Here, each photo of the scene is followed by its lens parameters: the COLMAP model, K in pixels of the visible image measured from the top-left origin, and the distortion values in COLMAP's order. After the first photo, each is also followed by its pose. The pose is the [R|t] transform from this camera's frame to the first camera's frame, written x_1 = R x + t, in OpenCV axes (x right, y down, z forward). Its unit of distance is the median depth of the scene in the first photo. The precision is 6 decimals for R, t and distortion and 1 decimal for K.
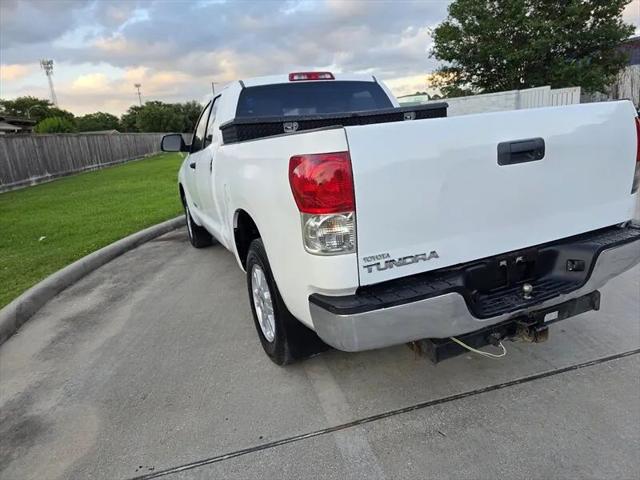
lens RADIAL K [[429.2, 0, 325.2], [0, 429.2, 241.7], [0, 0, 1]] dist [0.065615, -0.062182]
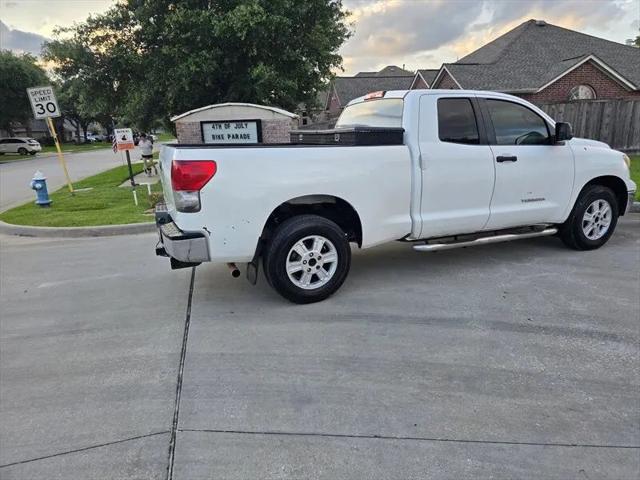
lens RADIAL K [[429.2, 0, 326.6], [0, 429.2, 237.0], [0, 0, 1]] dist [0.065615, -0.062182]
pose [[-0.000396, 0.325674, -0.945482, 1.694689], [-0.219825, 0.922327, 0.317790, -0.485046], [0.975539, 0.207966, 0.071226, 1.121691]]
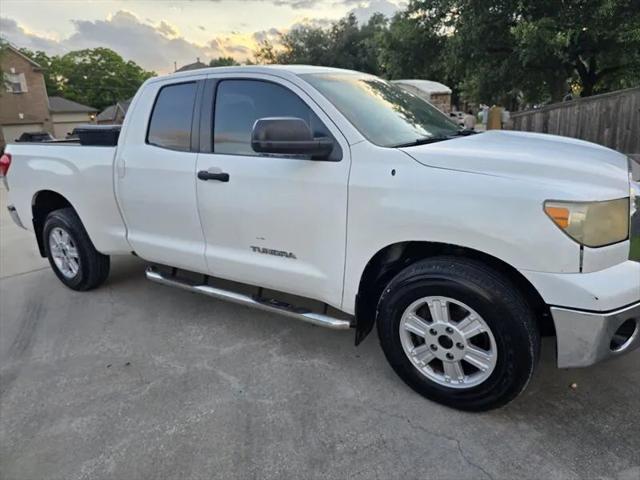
lens RADIAL K [[429.2, 0, 326.2], [0, 429.2, 234.7], [0, 0, 1]] dist [0.065615, -0.062182]
pose [[-0.828247, 0.269343, -0.491388, 0.449887], [-0.010667, 0.869172, 0.494395, -0.756885], [0.560262, 0.414722, -0.717016, 2.679688]]
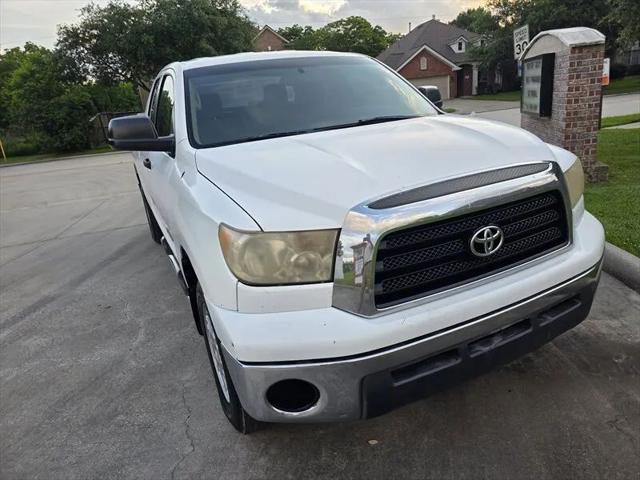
lens RADIAL K [[429.2, 0, 329.2], [0, 429.2, 233.4], [0, 0, 1]] dist [0.065615, -0.062182]
pose [[-0.981083, 0.193337, 0.009876, -0.278619], [0.169680, 0.834232, 0.524657, -0.746224], [0.093197, 0.516408, -0.851256, 2.874385]]
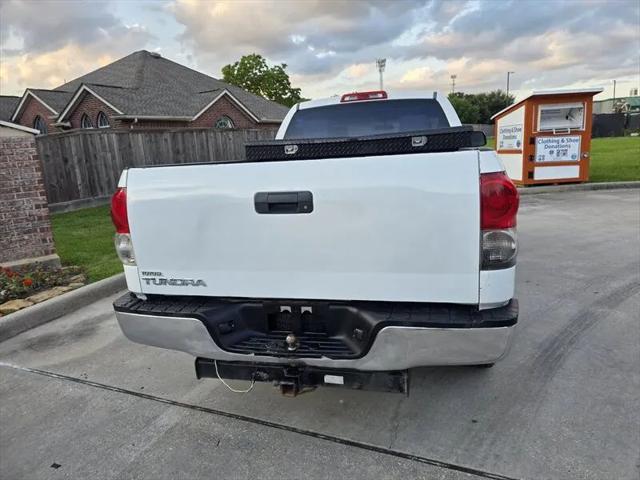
lens RADIAL K [[429.2, 0, 326.3], [0, 429.2, 237.3], [0, 0, 1]] dist [0.065615, -0.062182]
pose [[0.788547, 0.171999, -0.590432, 0.736565], [-0.163826, 0.984150, 0.067896, -0.138781], [0.592752, 0.043189, 0.804226, 0.171722]]
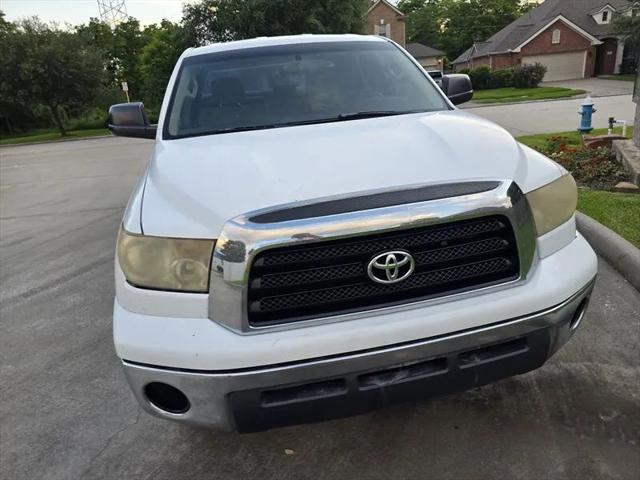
lens RADIAL K [[429.2, 0, 329.2], [0, 429.2, 247.0], [0, 0, 1]] dist [0.065615, -0.062182]
pose [[-0.964208, 0.087742, 0.250209, -0.535715], [0.214659, 0.812253, 0.542371, -0.712594], [-0.155644, 0.576668, -0.802015, 2.816297]]
